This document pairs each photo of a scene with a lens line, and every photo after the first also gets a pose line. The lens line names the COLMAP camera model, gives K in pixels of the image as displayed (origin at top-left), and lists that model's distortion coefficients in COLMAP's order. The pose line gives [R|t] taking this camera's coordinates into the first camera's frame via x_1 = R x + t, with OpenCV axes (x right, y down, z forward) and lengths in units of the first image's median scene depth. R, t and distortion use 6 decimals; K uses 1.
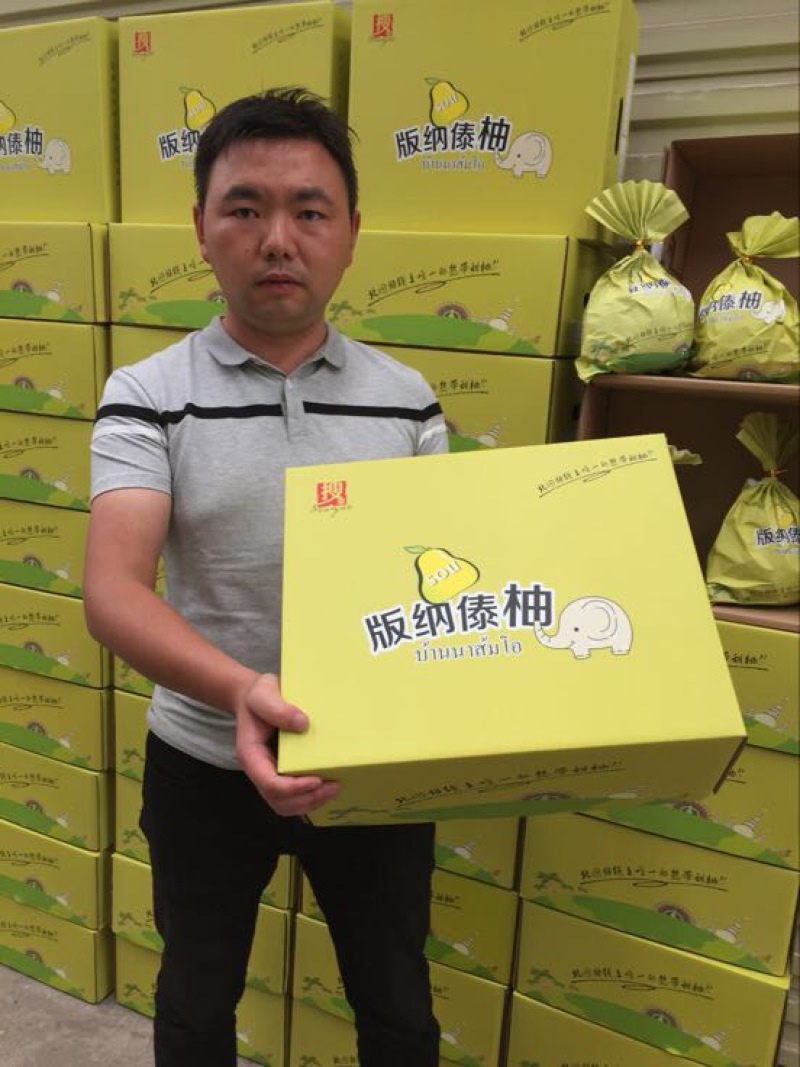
lens RADIAL K [[835.8, 0, 406.3], [0, 835.8, 542.3], [0, 0, 1]] dist [-0.007819, -0.051285]
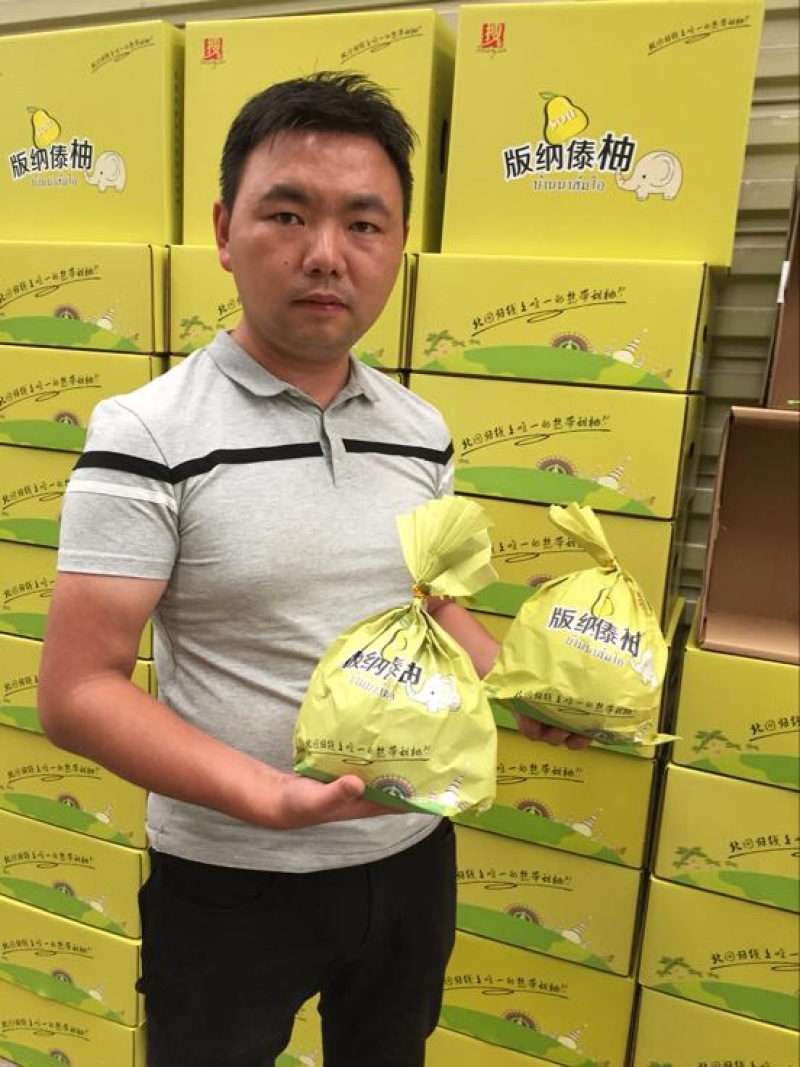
lens RADIAL K [[874.1, 0, 399.8], [0, 874.1, 537.9], [0, 0, 1]] dist [-0.013200, -0.044884]
pose [[0.999242, -0.009450, 0.037769, -0.152837], [0.010929, 0.999174, -0.039130, -0.024071], [-0.037368, 0.039513, 0.998520, 0.052675]]
